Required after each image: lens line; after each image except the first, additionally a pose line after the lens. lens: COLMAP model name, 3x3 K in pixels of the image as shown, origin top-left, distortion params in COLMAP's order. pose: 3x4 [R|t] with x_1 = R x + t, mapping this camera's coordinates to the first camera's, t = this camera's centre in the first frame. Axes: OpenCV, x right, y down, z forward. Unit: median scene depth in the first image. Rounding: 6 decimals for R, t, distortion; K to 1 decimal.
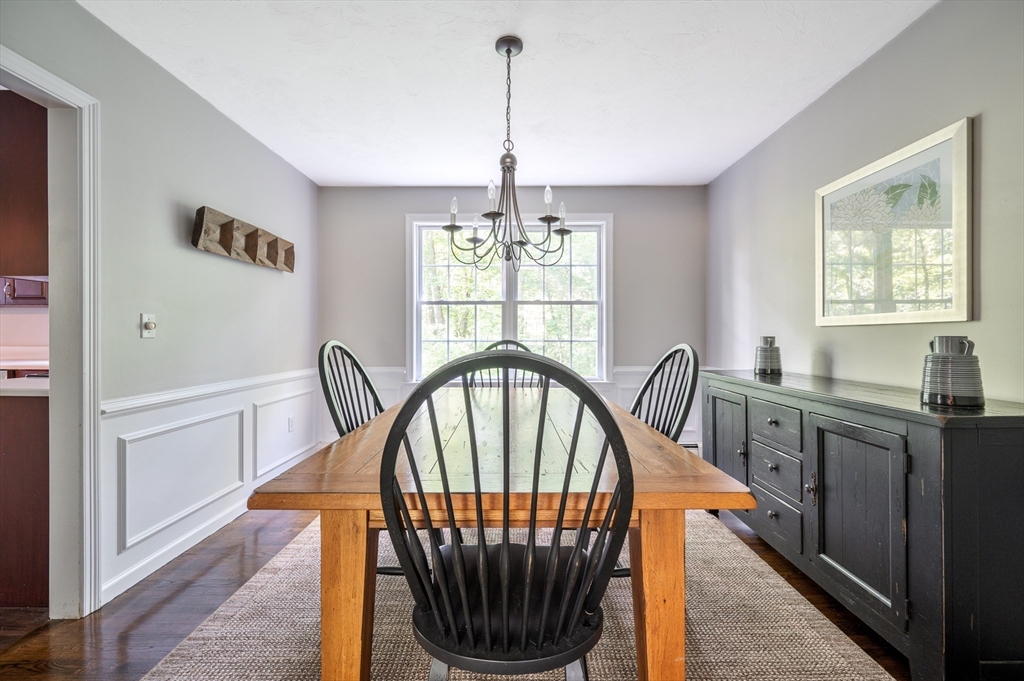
lens RADIAL K [[406.2, 0, 507.4], [0, 406.2, 338.6], [0, 0, 1]] dist [-0.002641, -0.000096]
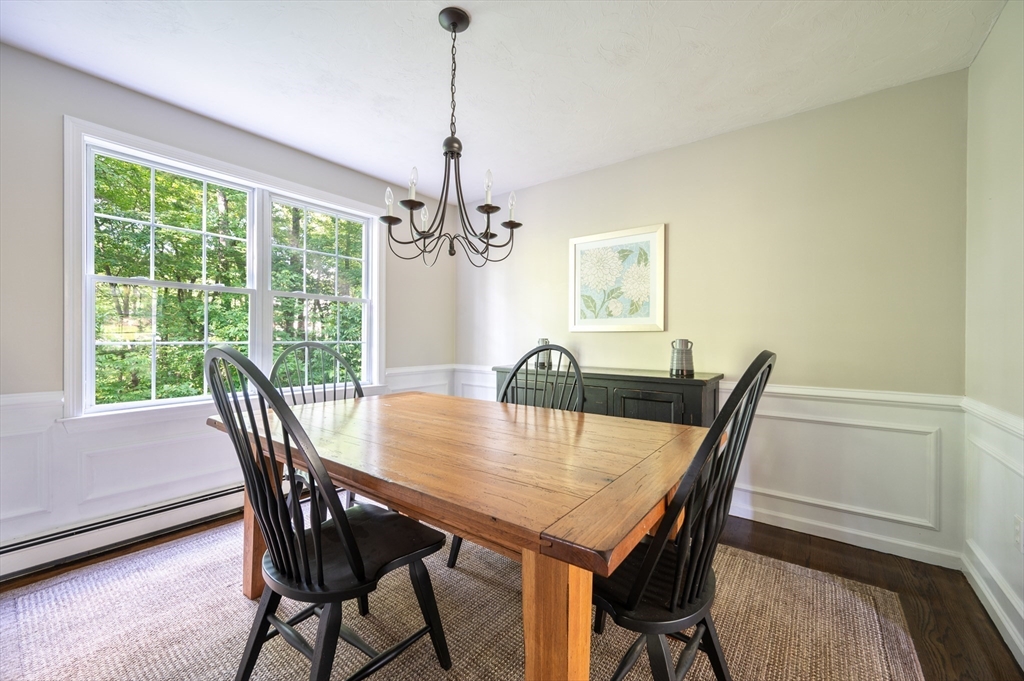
lens RADIAL K [[406.2, 0, 507.4], [0, 406.2, 338.6], [0, 0, 1]] dist [-0.002641, -0.000096]
pose [[0.605723, 0.005560, 0.795656, -0.746828], [-0.003858, 0.999984, -0.004051, 0.001663], [-0.795666, -0.000616, 0.605735, 0.400107]]
